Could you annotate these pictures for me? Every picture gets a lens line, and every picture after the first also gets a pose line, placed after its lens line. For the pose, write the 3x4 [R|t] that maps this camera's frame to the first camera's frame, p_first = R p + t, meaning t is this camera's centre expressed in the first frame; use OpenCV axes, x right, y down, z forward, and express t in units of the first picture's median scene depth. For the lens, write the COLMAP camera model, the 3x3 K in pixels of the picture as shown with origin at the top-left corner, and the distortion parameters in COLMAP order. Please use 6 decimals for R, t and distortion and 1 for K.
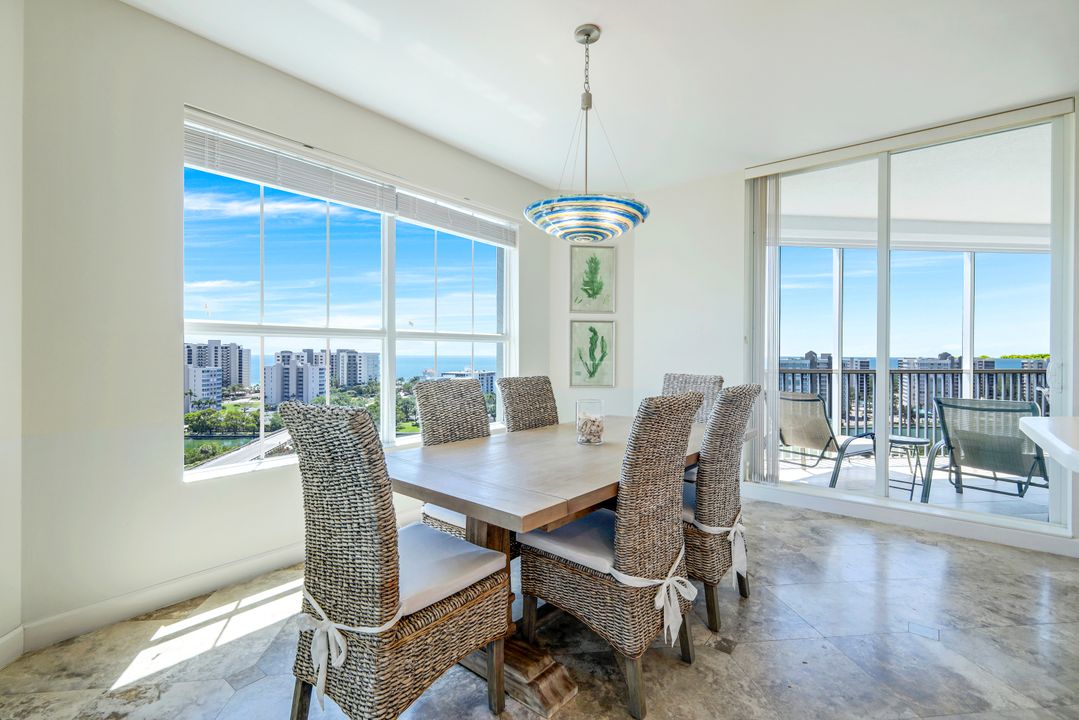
lens RADIAL K [[493.8, 0, 533.0], [0, 493.8, 348.8], [0, 0, 1]] dist [0.004272, -0.000450]
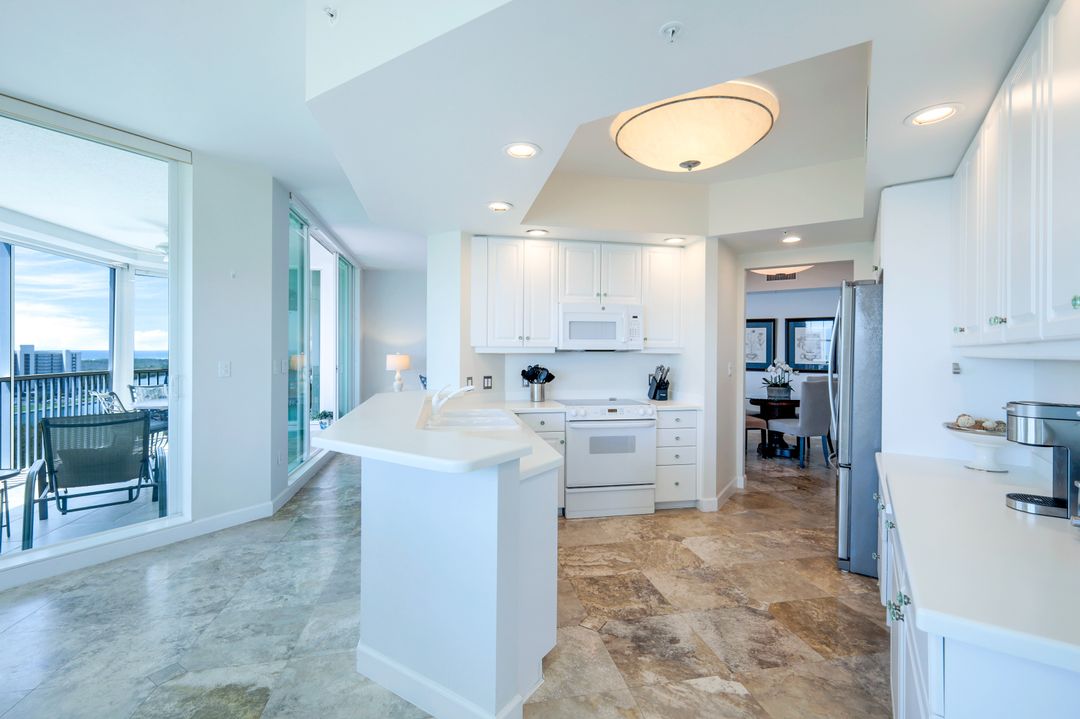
lens RADIAL K [[487.1, 0, 538.4], [0, 487.1, 349.8], [0, 0, 1]] dist [0.001517, 0.000115]
pose [[-0.086945, -0.008518, 0.996177, -0.177659], [-0.006534, 0.999947, 0.007980, -0.055906], [-0.996192, -0.005815, -0.086996, 0.333076]]
